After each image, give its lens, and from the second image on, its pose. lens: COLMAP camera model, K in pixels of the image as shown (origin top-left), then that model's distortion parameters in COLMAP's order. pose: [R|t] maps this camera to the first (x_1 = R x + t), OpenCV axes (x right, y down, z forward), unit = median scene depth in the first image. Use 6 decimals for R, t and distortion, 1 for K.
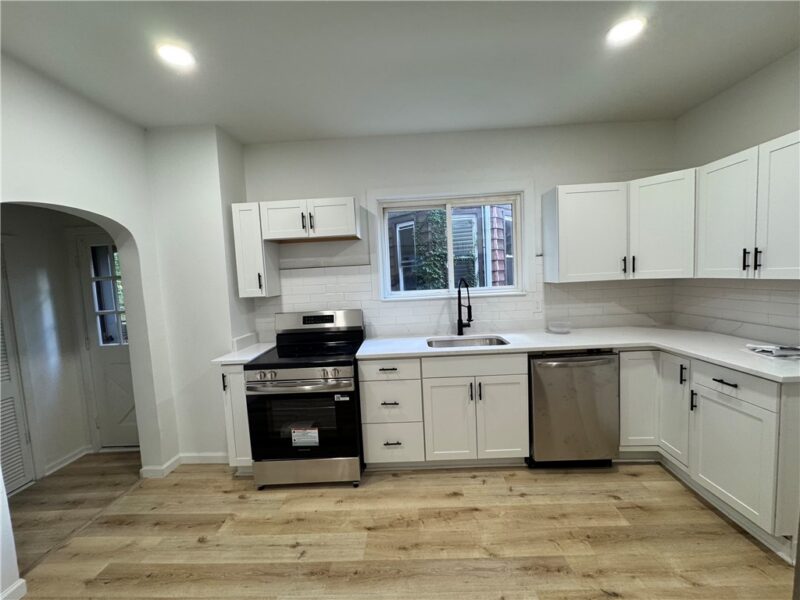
lens RADIAL K [[321.0, 0, 400.0], [0, 321.0, 300.0], [0, 0, 1]] dist [0.000252, -0.000343]
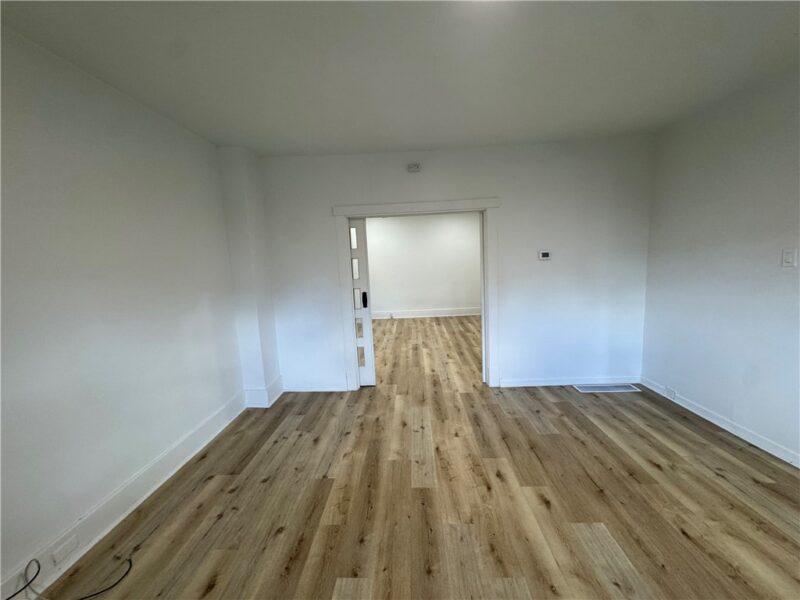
lens RADIAL K [[321.0, 0, 400.0], [0, 321.0, 300.0], [0, 0, 1]] dist [0.000252, -0.000343]
pose [[0.015381, -0.074223, 0.997123, -1.114669], [0.120977, 0.990053, 0.071831, -0.048571], [-0.992536, 0.119524, 0.024207, 1.153432]]
